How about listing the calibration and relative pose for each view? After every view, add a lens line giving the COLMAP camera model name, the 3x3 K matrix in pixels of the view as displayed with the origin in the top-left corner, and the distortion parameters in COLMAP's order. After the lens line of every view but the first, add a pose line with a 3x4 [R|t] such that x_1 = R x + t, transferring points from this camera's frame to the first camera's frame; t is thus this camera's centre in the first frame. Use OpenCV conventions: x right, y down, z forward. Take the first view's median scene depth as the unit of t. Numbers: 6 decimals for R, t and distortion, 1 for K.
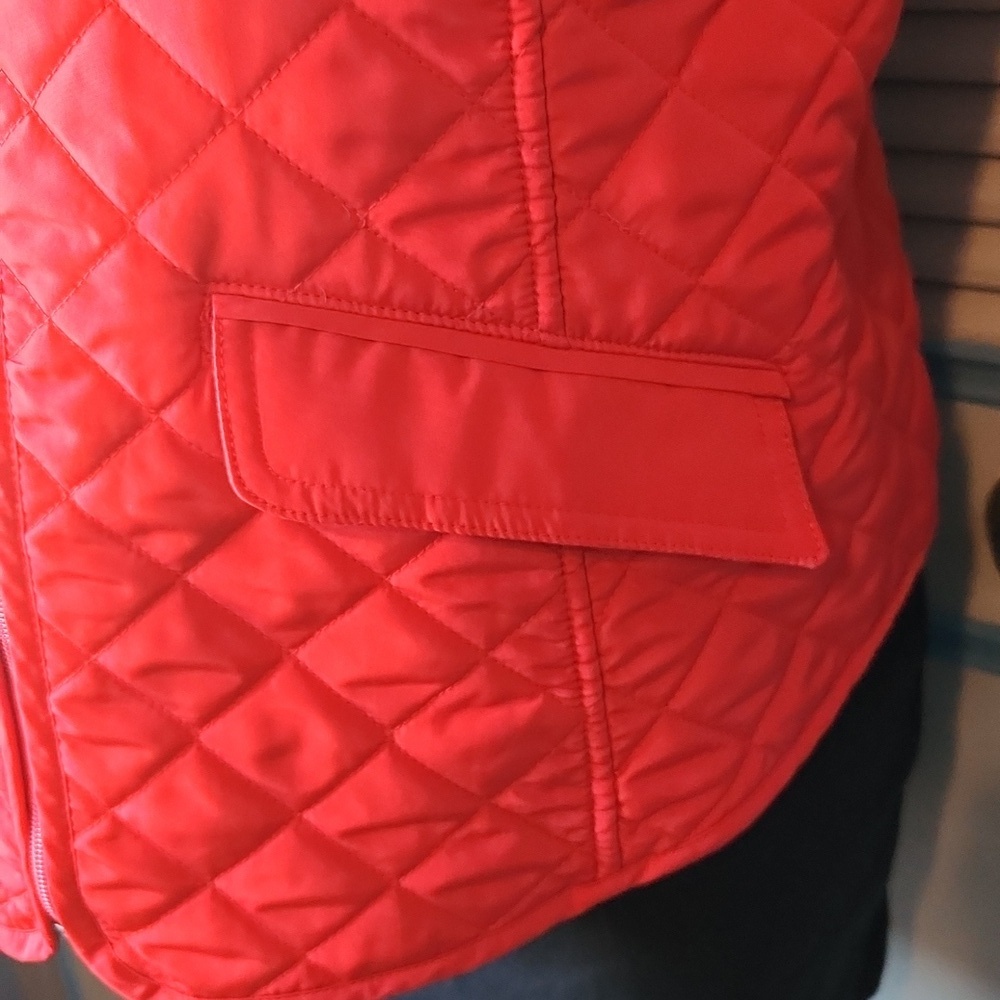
lens RADIAL K [[1483.4, 0, 500.0], [0, 1483.4, 500.0], [0, 0, 1]] dist [0.087509, -0.114025]
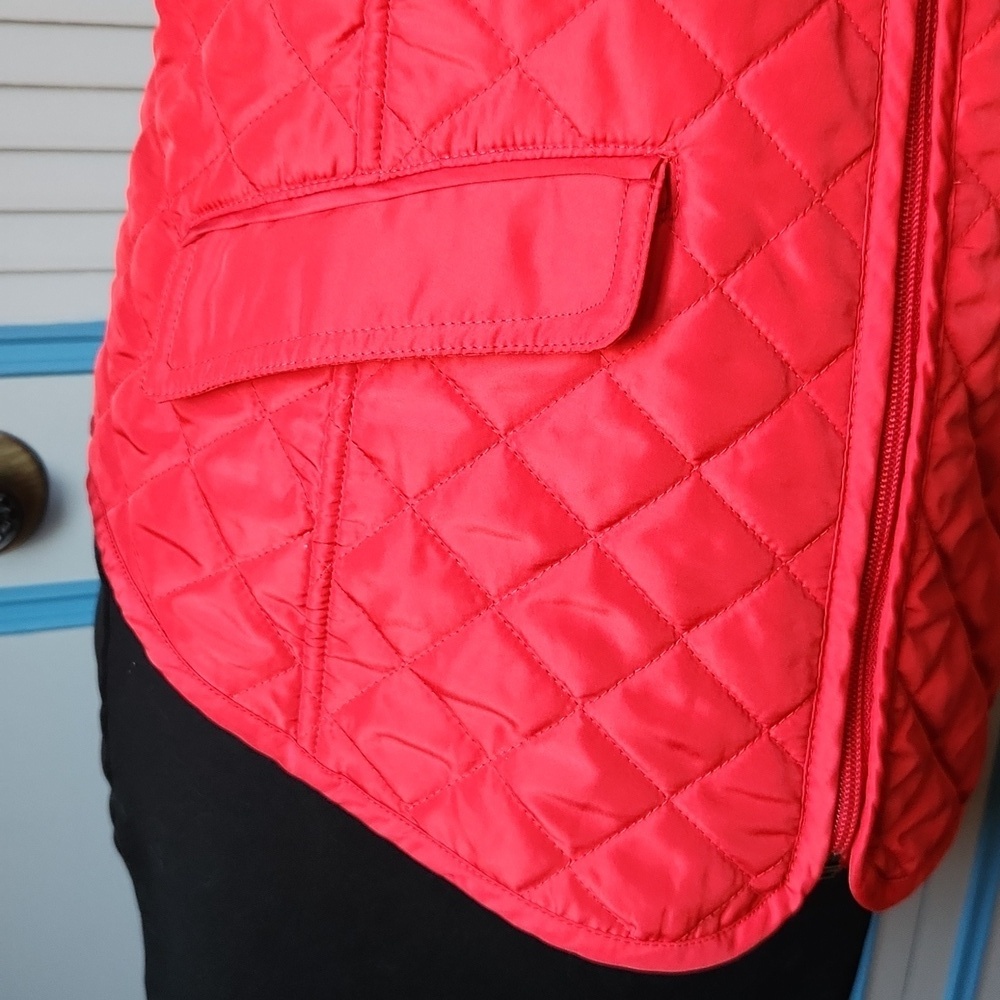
lens RADIAL K [[1466.4, 0, 499.4], [0, 1466.4, 483.3], [0, 0, 1]] dist [0.042057, 0.024616]
pose [[0.526874, -0.168777, 0.833018, -1.356005], [0.260985, 0.964863, 0.030420, -0.047100], [-0.808882, 0.201378, 0.552410, 0.697678]]
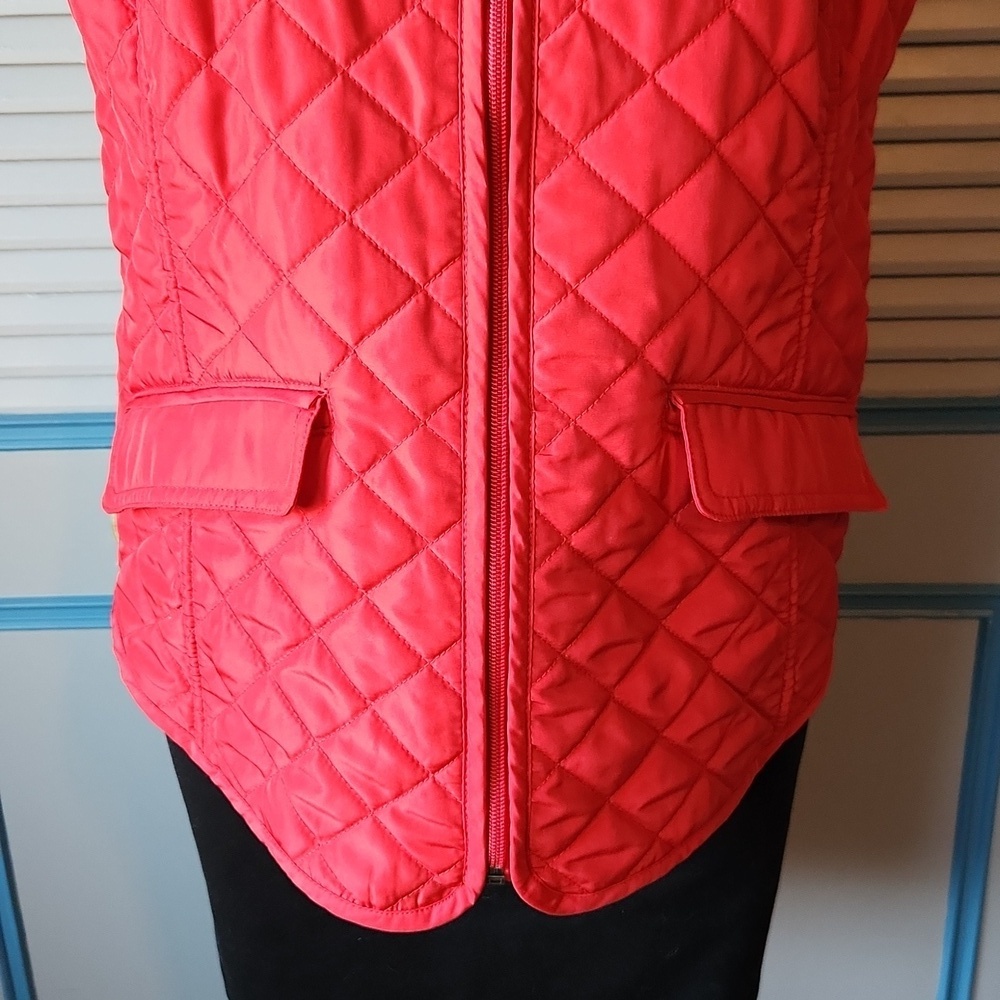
lens RADIAL K [[1483.4, 0, 500.0], [0, 1483.4, 500.0], [0, 0, 1]] dist [0.087509, -0.114025]
pose [[0.802888, -0.161251, 0.573906, -1.183864], [0.207431, 0.978129, -0.015368, -0.033365], [-0.558876, 0.131385, 0.818777, -0.184109]]
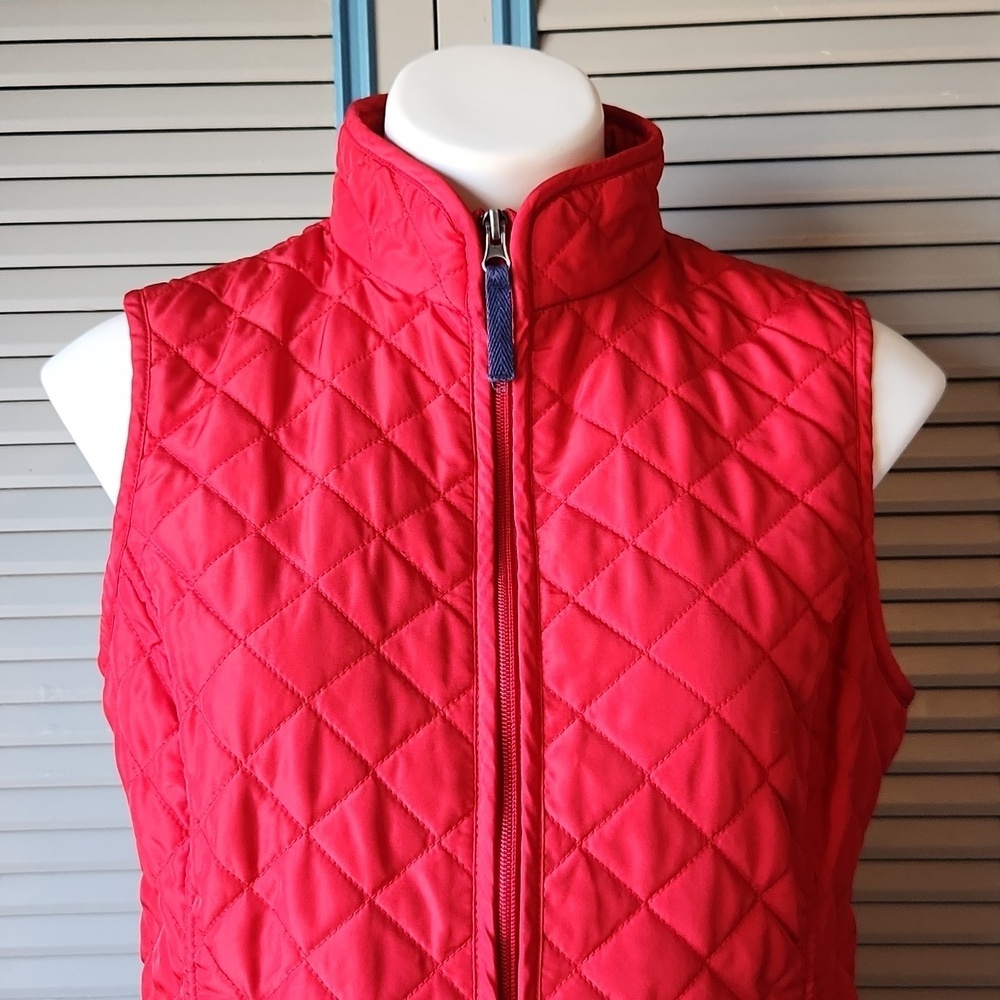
lens RADIAL K [[1483.4, 0, 500.0], [0, 1483.4, 500.0], [0, 0, 1]] dist [0.087509, -0.114025]
pose [[0.804737, 0.052878, 0.591272, -1.271229], [0.203949, 0.910770, -0.359031, -0.261713], [-0.557497, 0.409515, 0.722146, -0.384039]]
